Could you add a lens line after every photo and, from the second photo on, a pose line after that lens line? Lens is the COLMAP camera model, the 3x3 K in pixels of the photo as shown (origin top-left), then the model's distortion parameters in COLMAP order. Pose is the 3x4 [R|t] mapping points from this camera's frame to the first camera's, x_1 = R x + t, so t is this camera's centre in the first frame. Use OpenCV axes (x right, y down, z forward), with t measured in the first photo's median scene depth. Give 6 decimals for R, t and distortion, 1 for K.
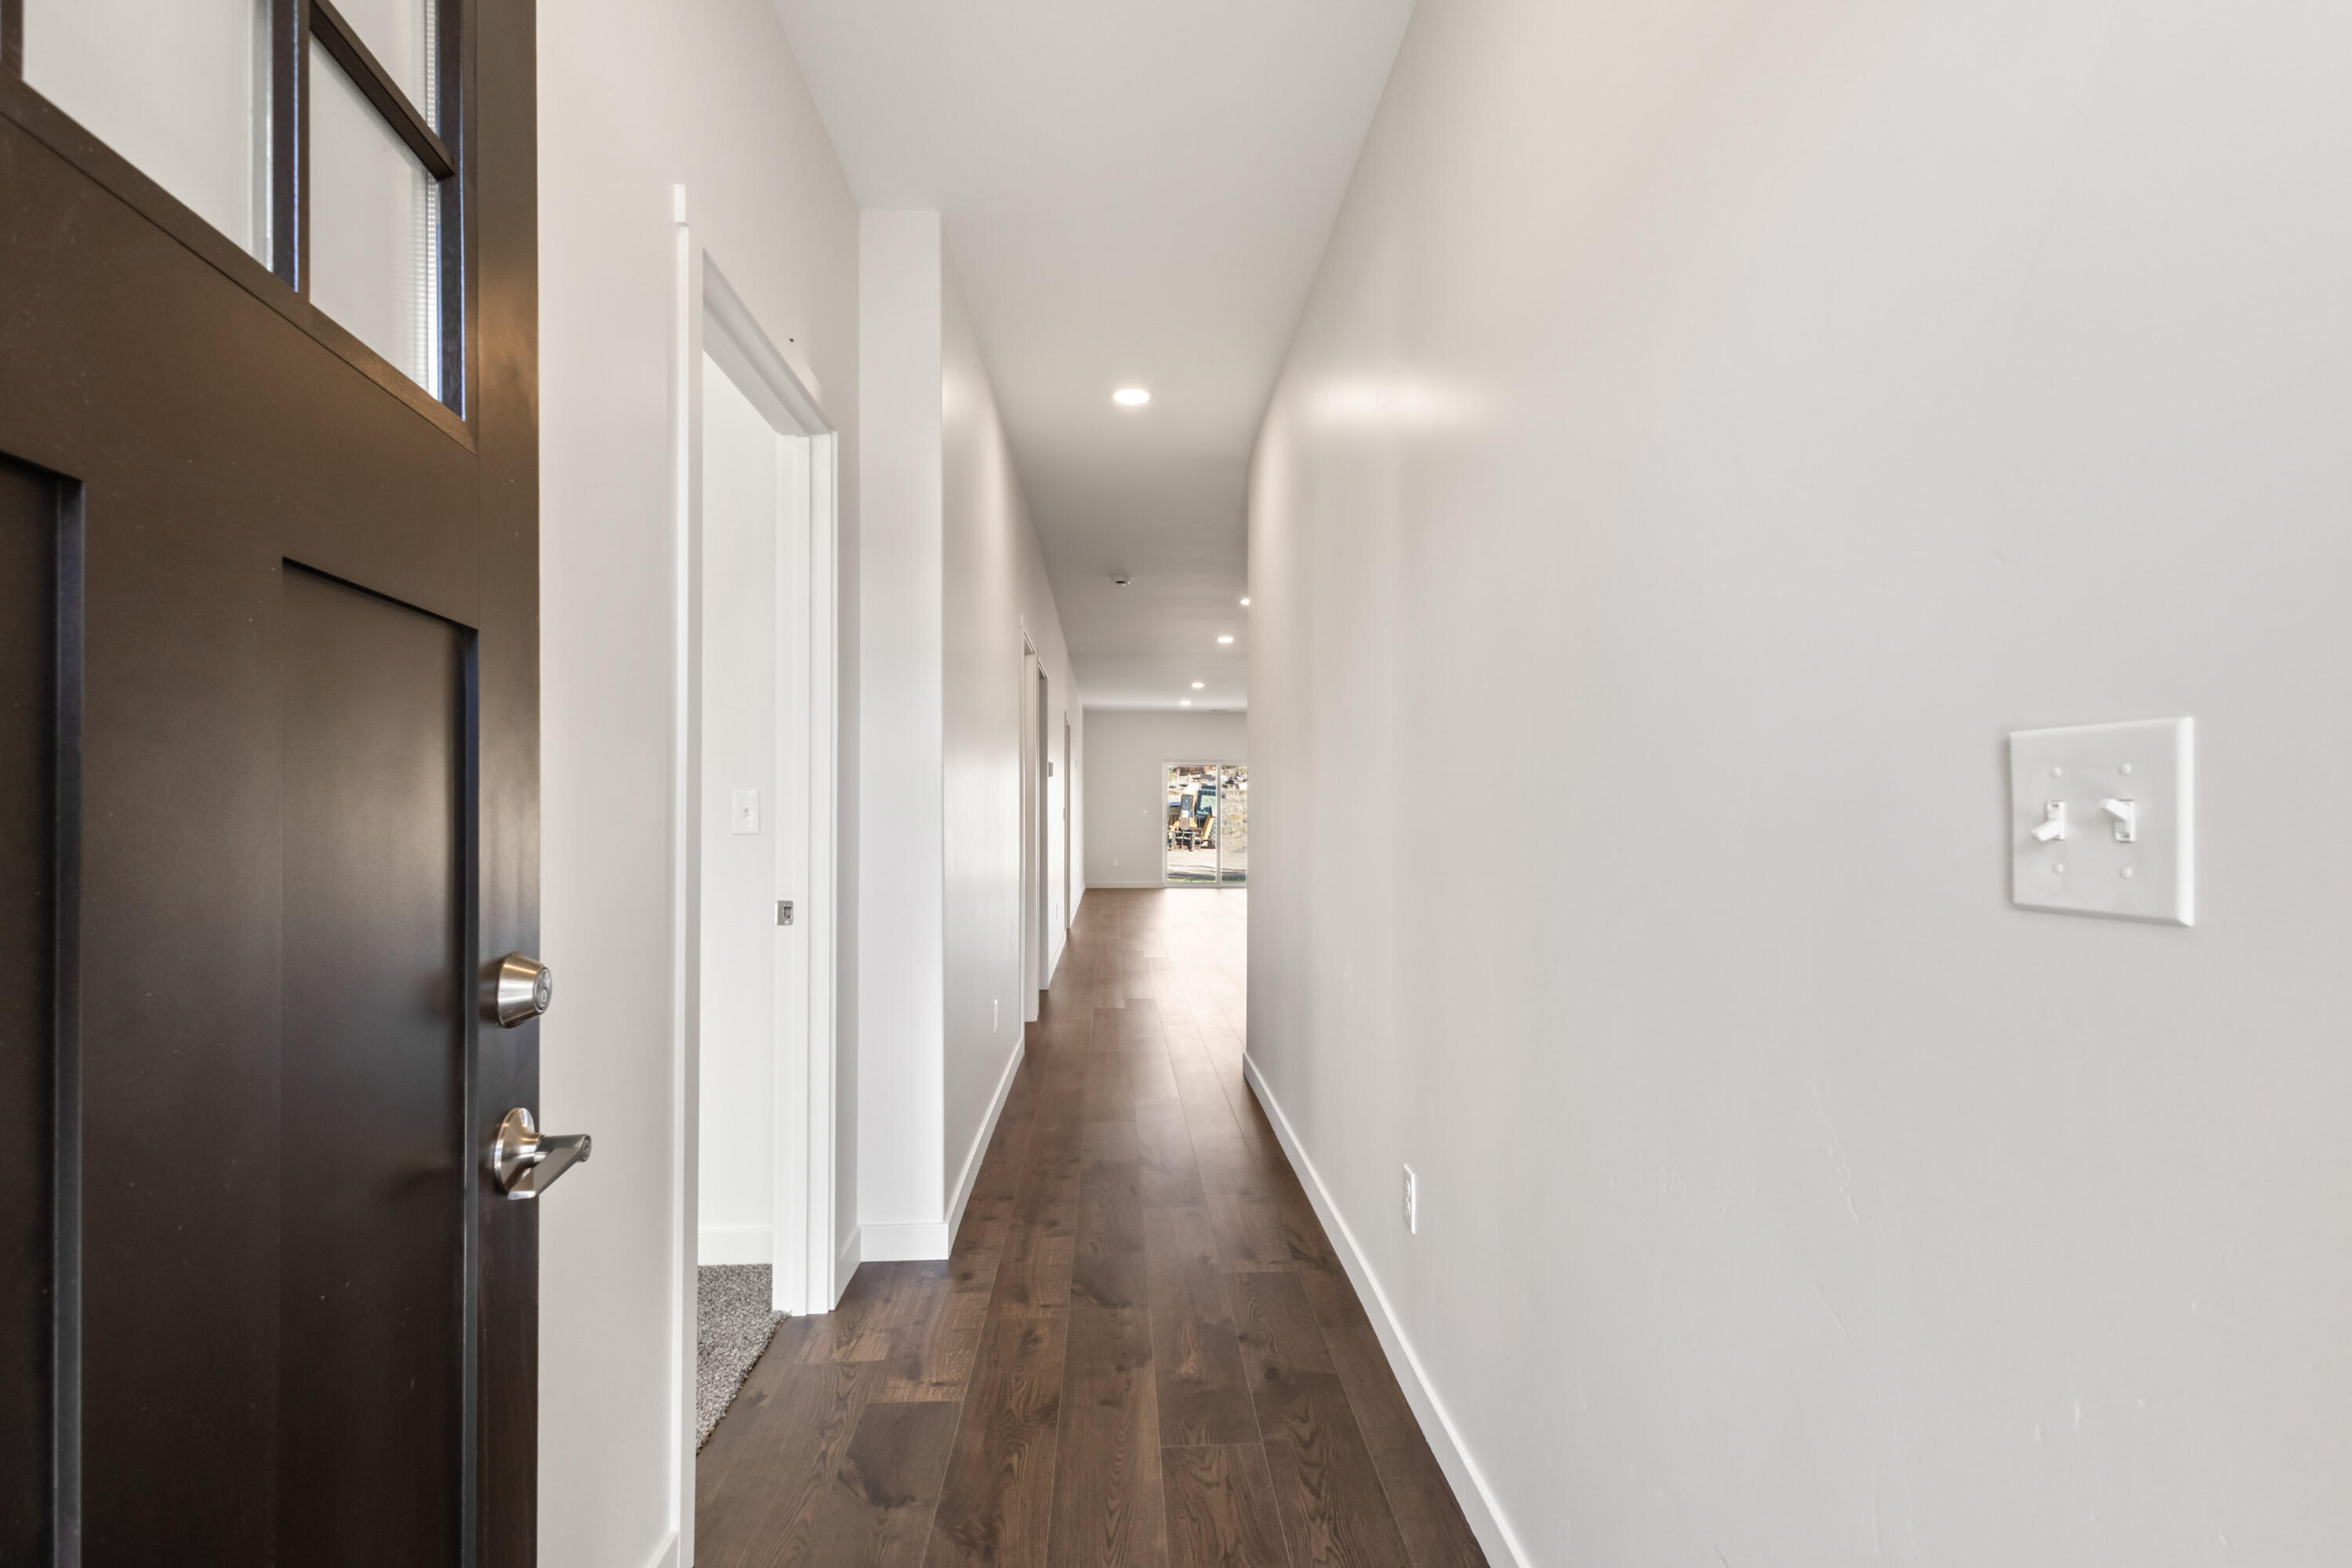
lens RADIAL K [[1081.6, 0, 1176.6], [0, 1081.6, 799.0], [0, 0, 1]] dist [0.013086, -0.004829]
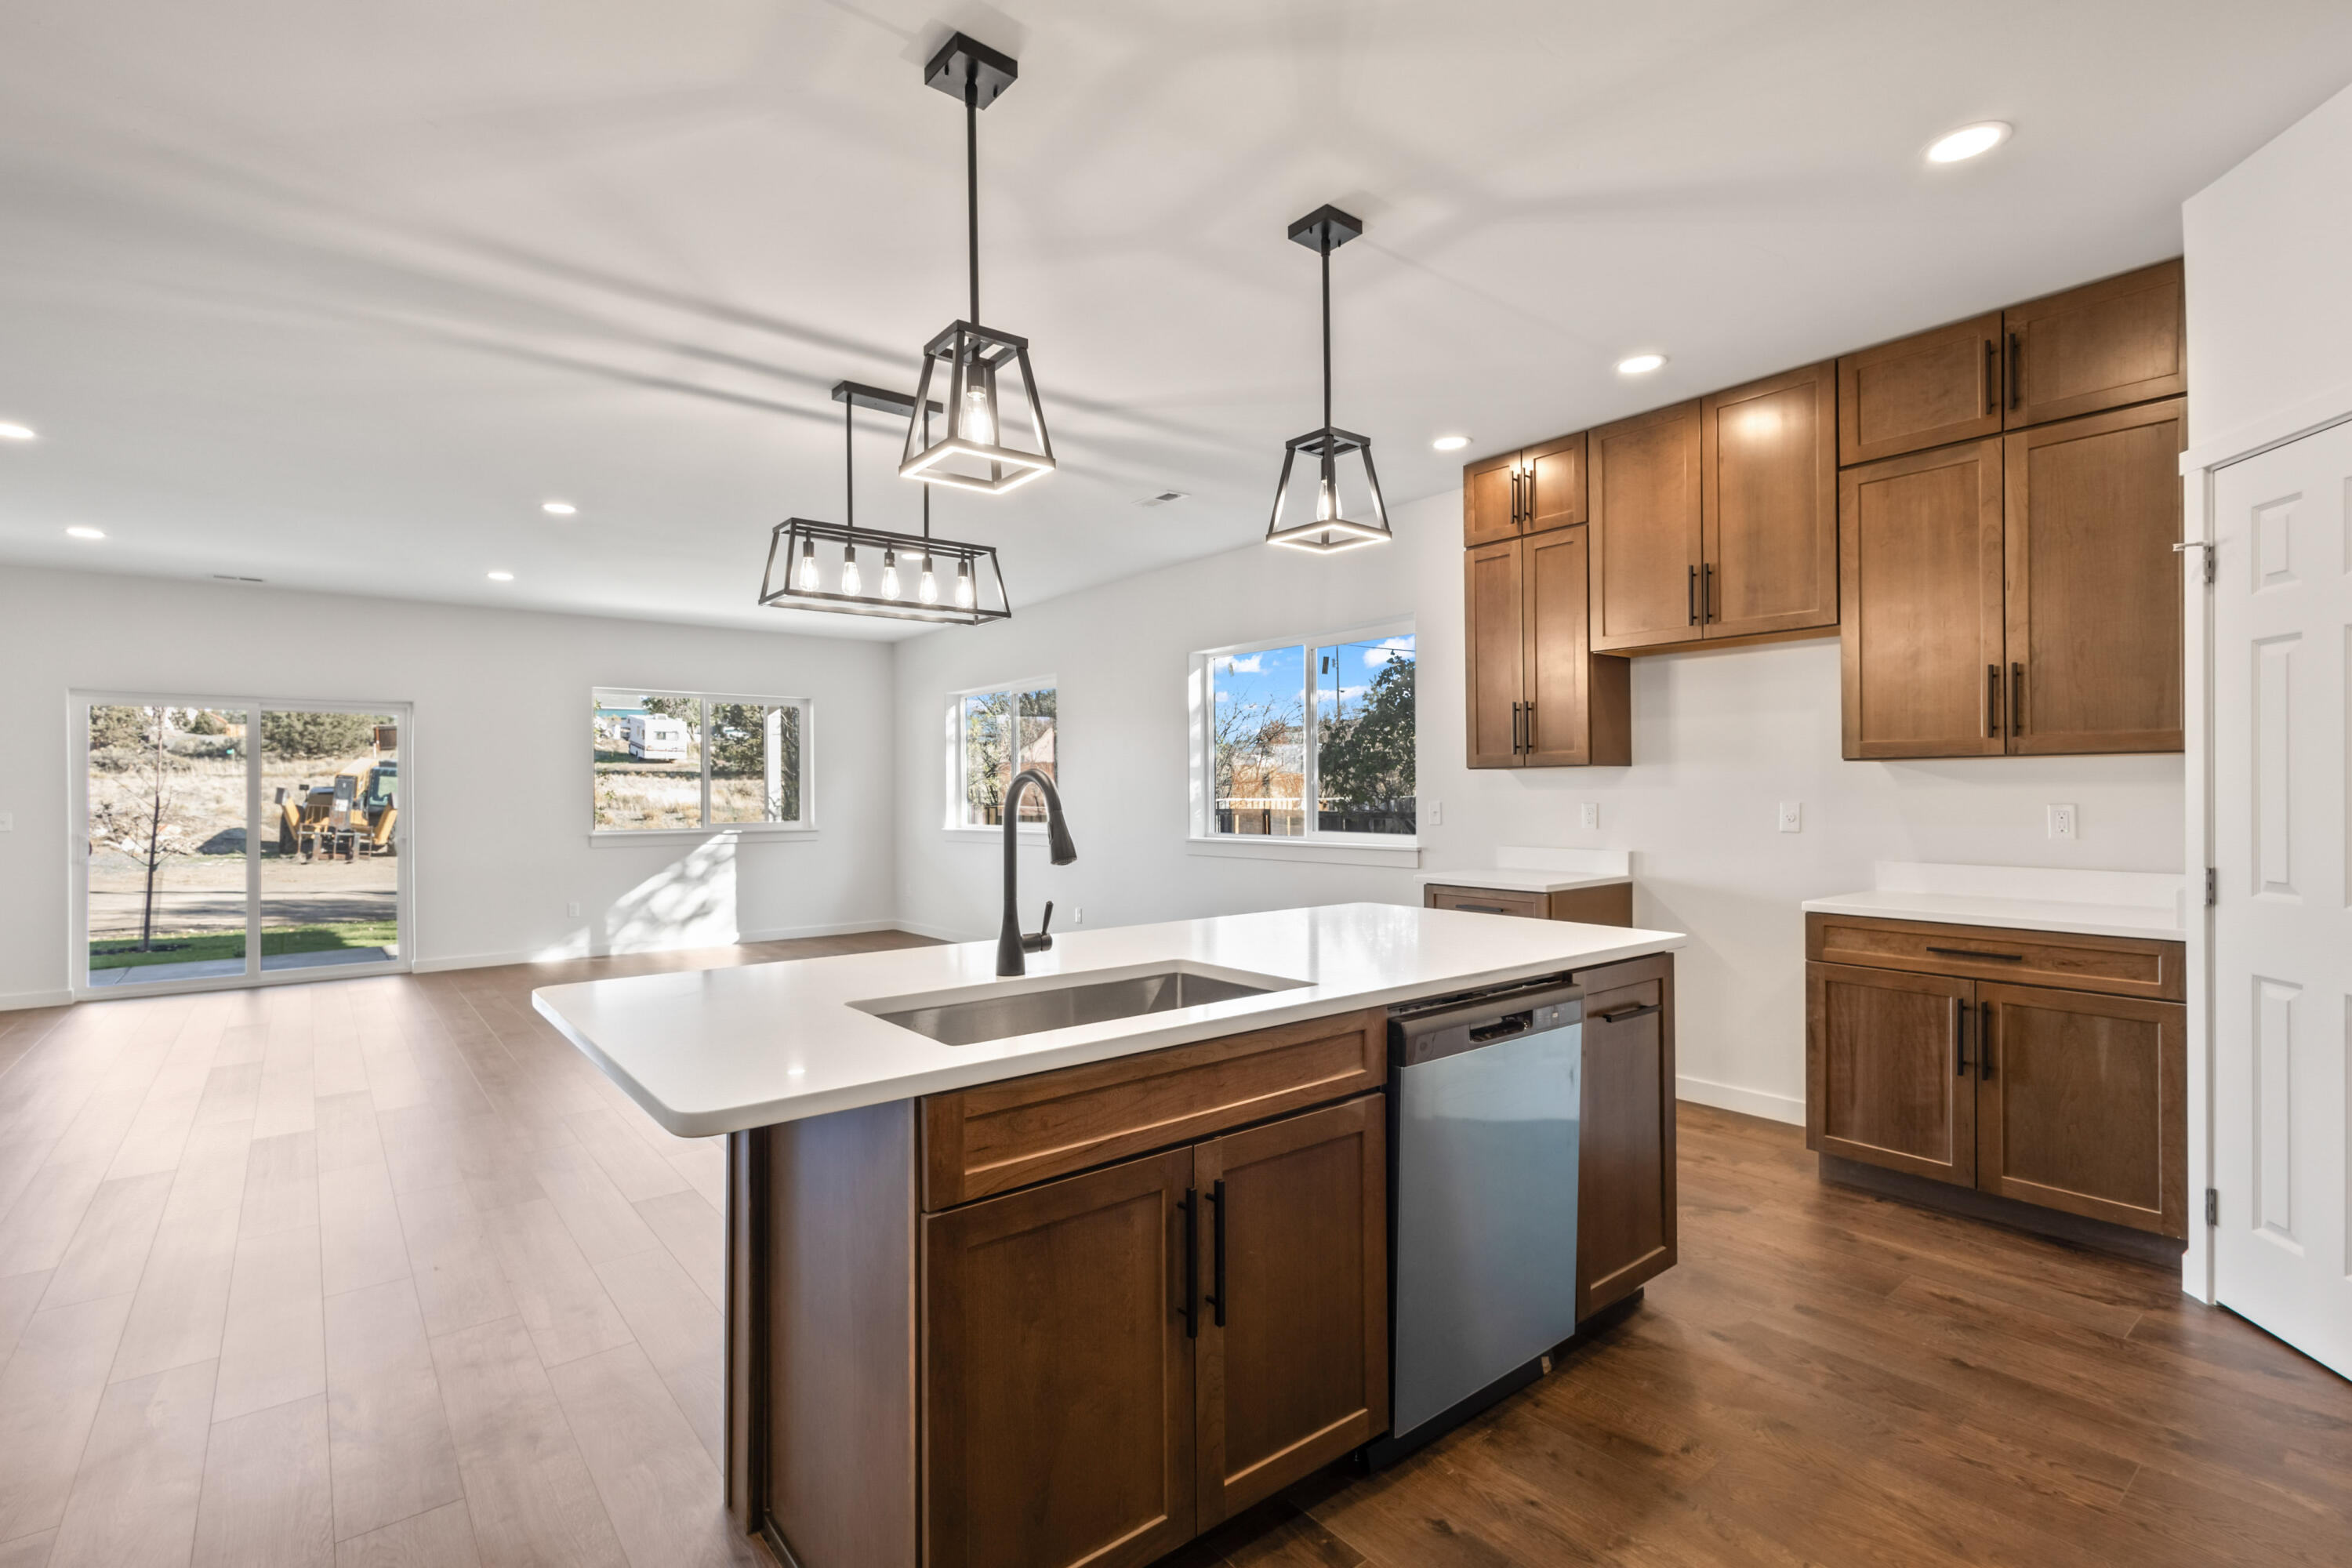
lens RADIAL K [[1081.6, 0, 1175.8], [0, 1081.6, 787.4], [0, 0, 1]] dist [0.013086, -0.004829]
pose [[0.815059, -0.007125, 0.579334, 0.039093], [0.002952, 0.999962, 0.008145, -0.000806], [-0.579370, -0.004928, 0.815050, 0.186383]]
